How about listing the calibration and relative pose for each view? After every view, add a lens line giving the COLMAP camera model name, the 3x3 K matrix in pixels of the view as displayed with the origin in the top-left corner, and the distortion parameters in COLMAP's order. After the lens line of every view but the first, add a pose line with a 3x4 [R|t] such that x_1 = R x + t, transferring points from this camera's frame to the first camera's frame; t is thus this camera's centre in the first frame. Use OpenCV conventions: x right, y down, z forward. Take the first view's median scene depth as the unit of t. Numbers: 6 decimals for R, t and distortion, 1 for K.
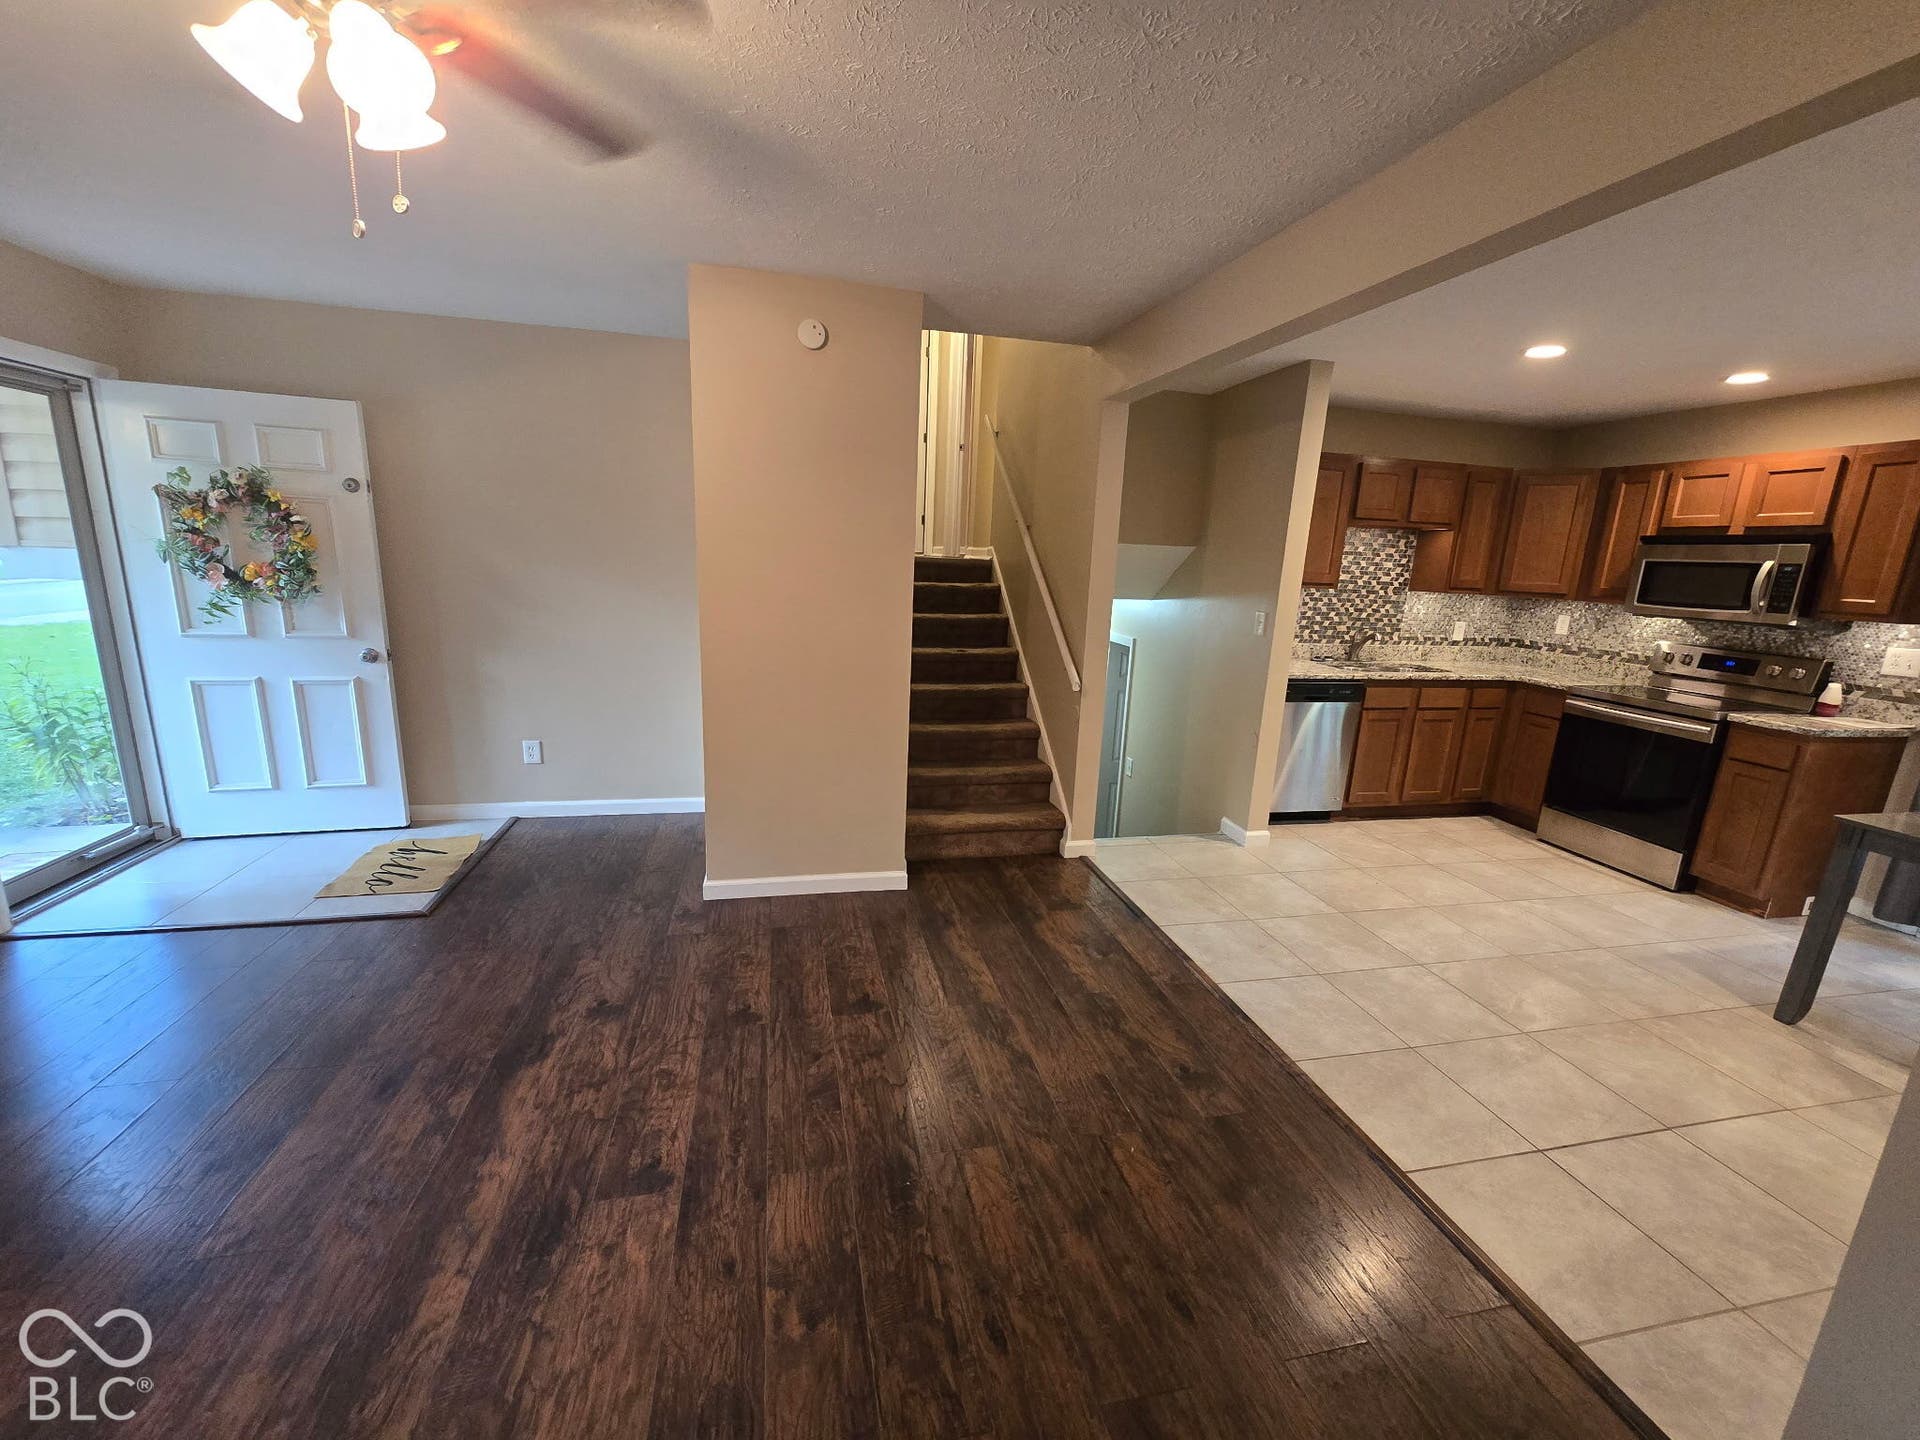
lens RADIAL K [[788.5, 0, 962.2], [0, 788.5, 726.9], [0, 0, 1]] dist [-0.003733, 0.001848]
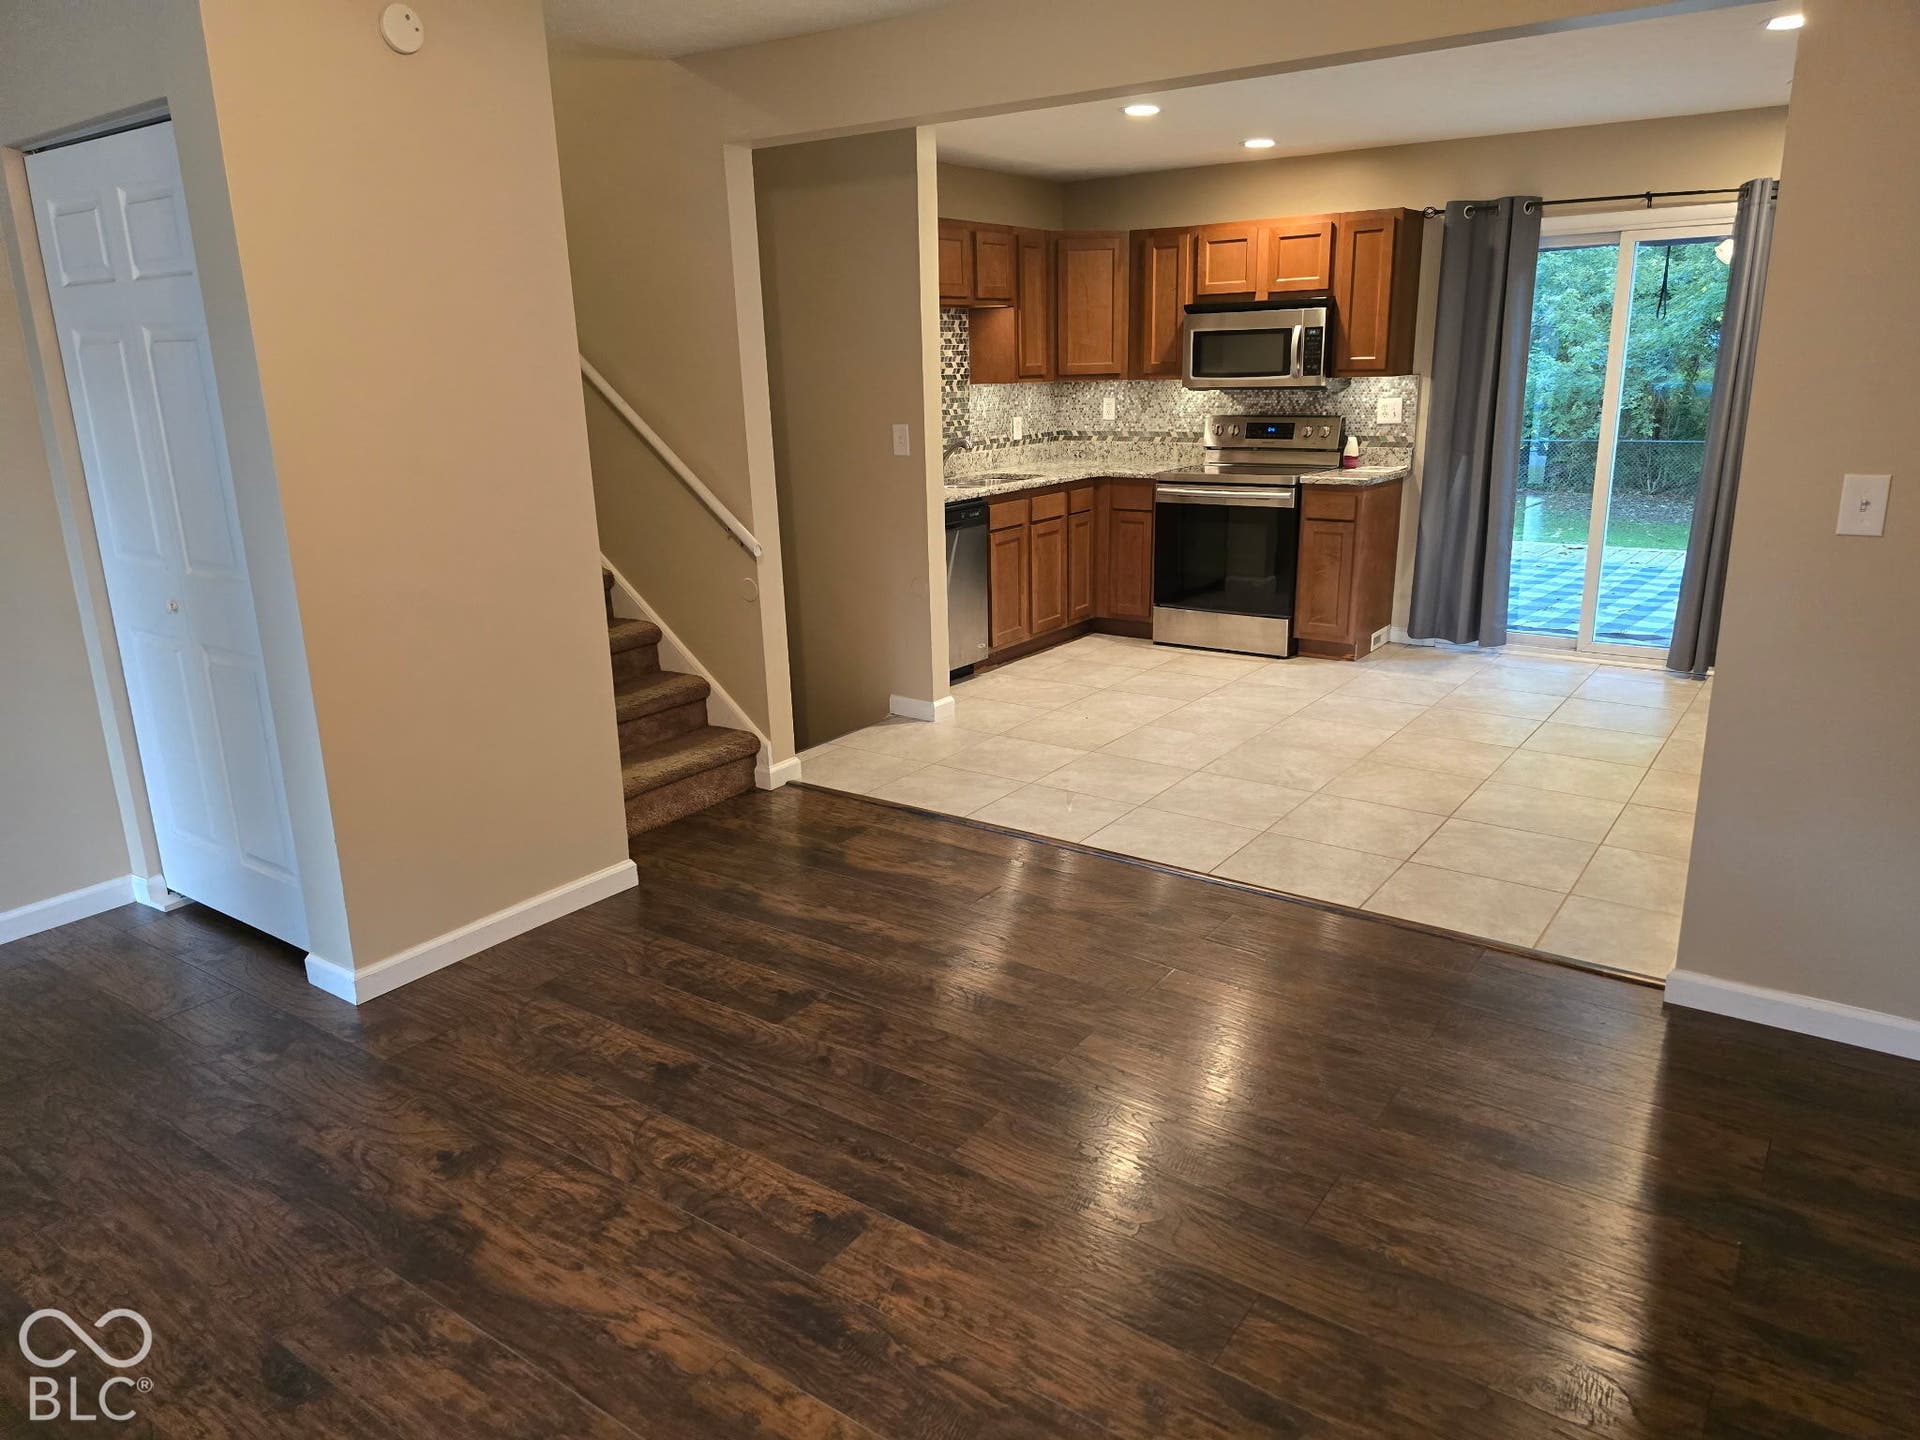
lens RADIAL K [[1285.0, 0, 974.1], [0, 1285.0, 707.8], [0, 0, 1]] dist [0.039527, -0.017356]
pose [[0.743975, -0.233353, 0.626137, -0.479217], [0.198465, 0.971922, 0.126407, -0.020486], [-0.638054, 0.030223, 0.769398, -0.026130]]
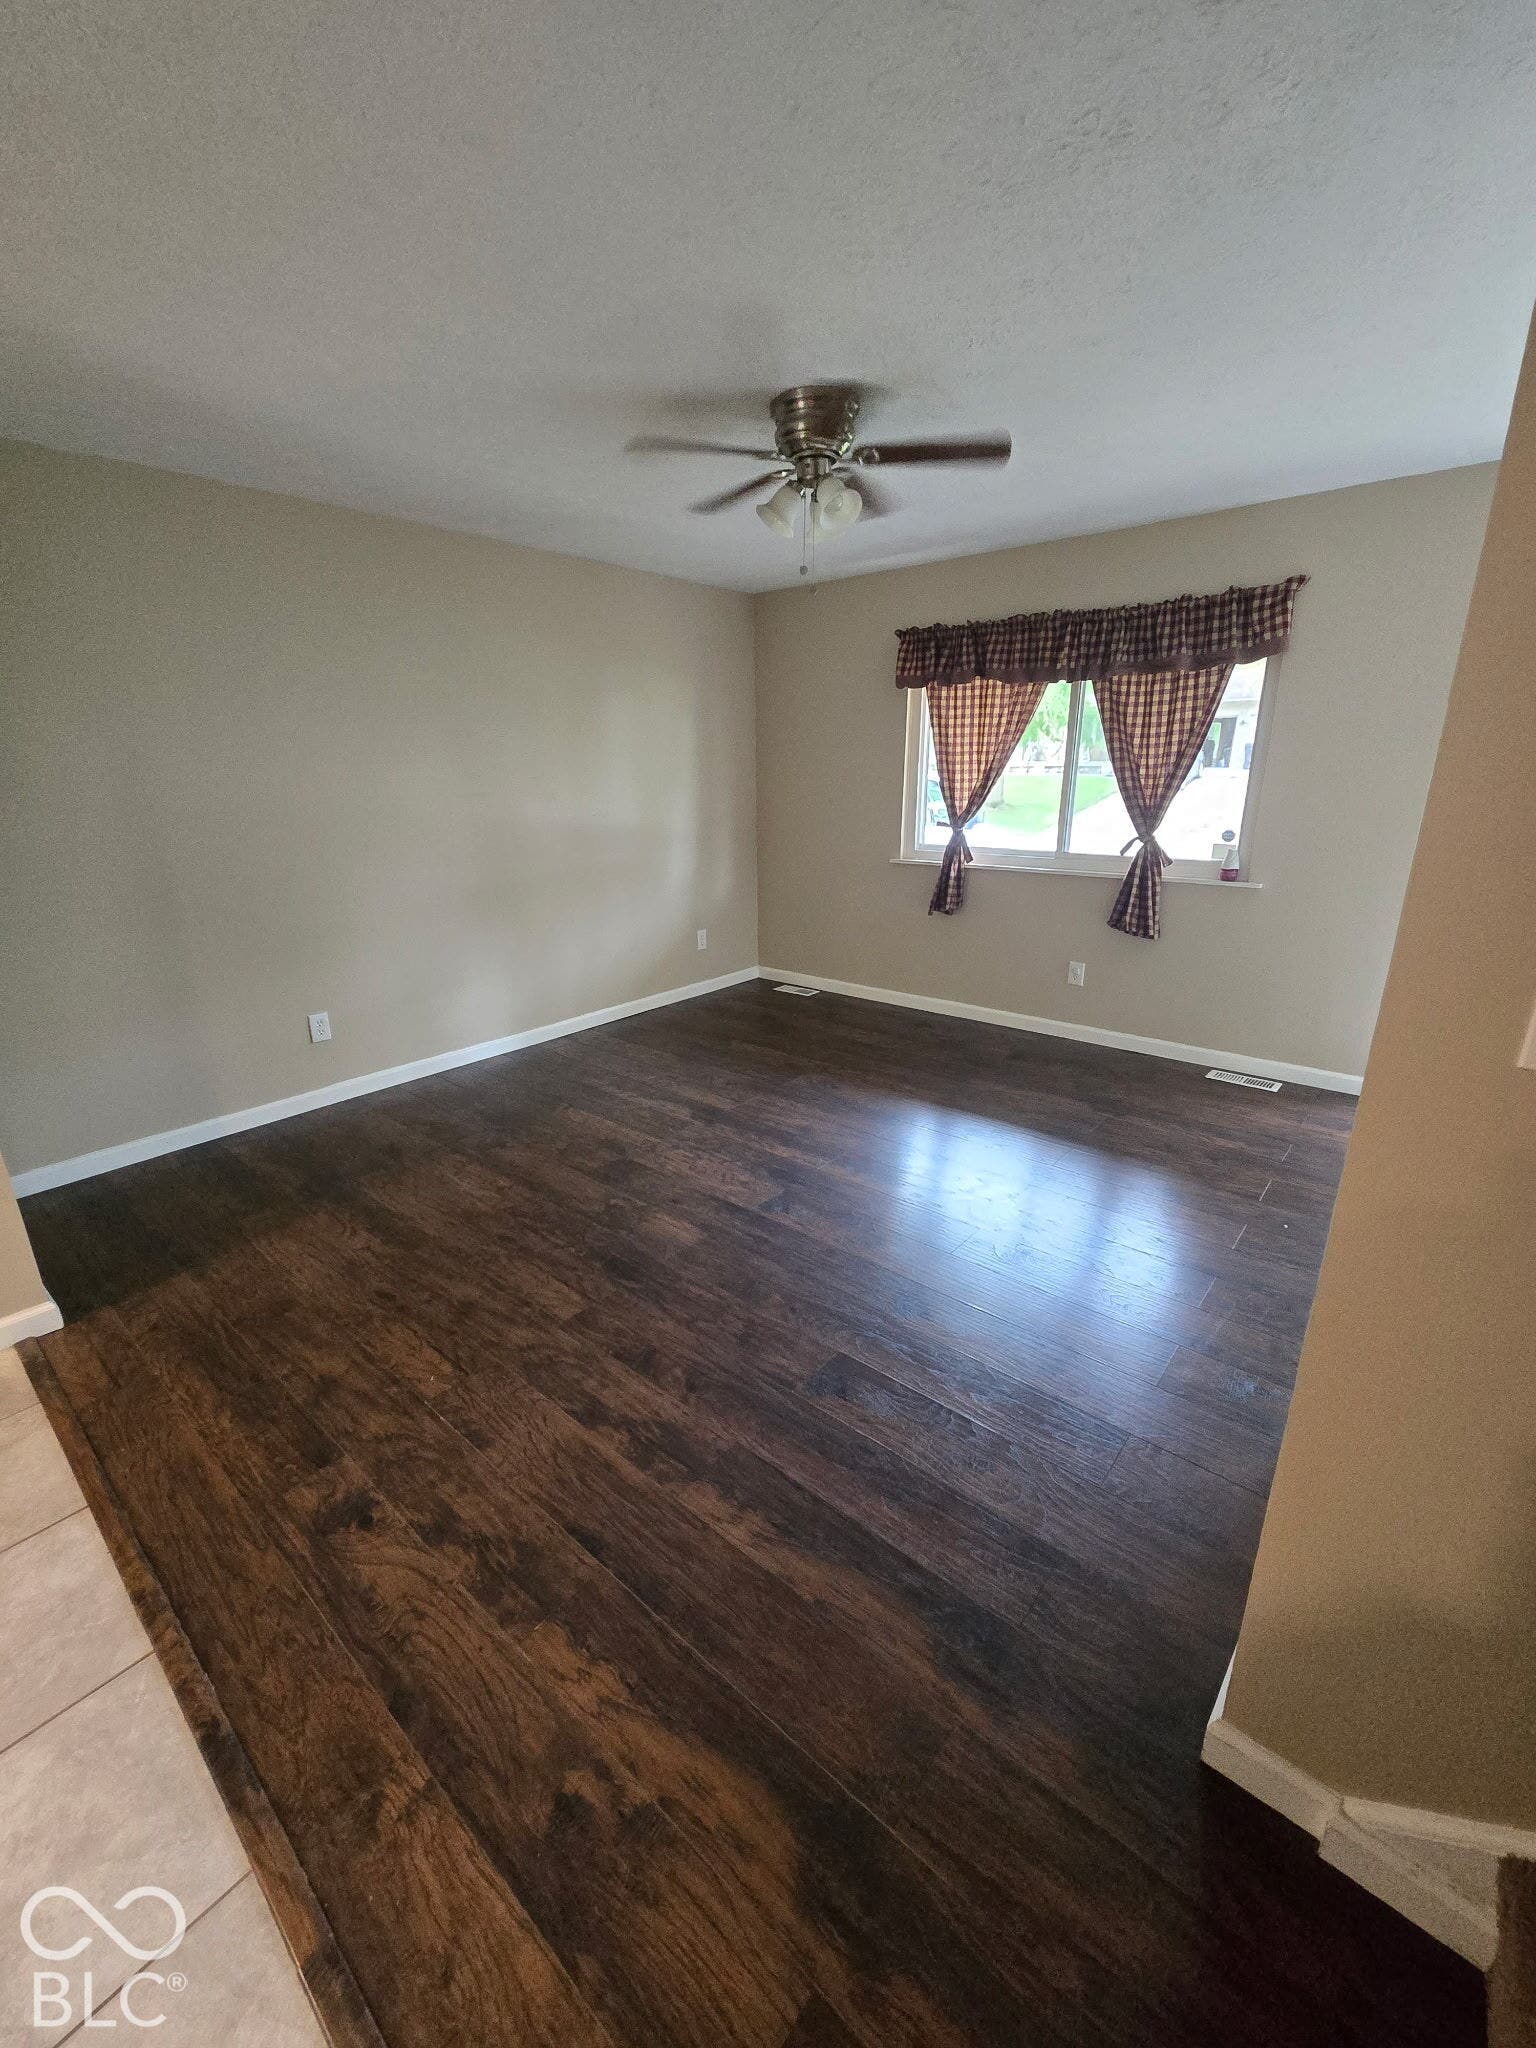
lens RADIAL K [[841.1, 0, 740.0], [0, 841.1, 1027.6], [0, 0, 1]] dist [-0.003733, 0.001848]
pose [[-0.817034, 0.138291, -0.559760, 0.230203], [-0.148759, 0.887388, 0.436363, -0.182769], [0.557069, 0.439793, -0.704454, 0.946627]]
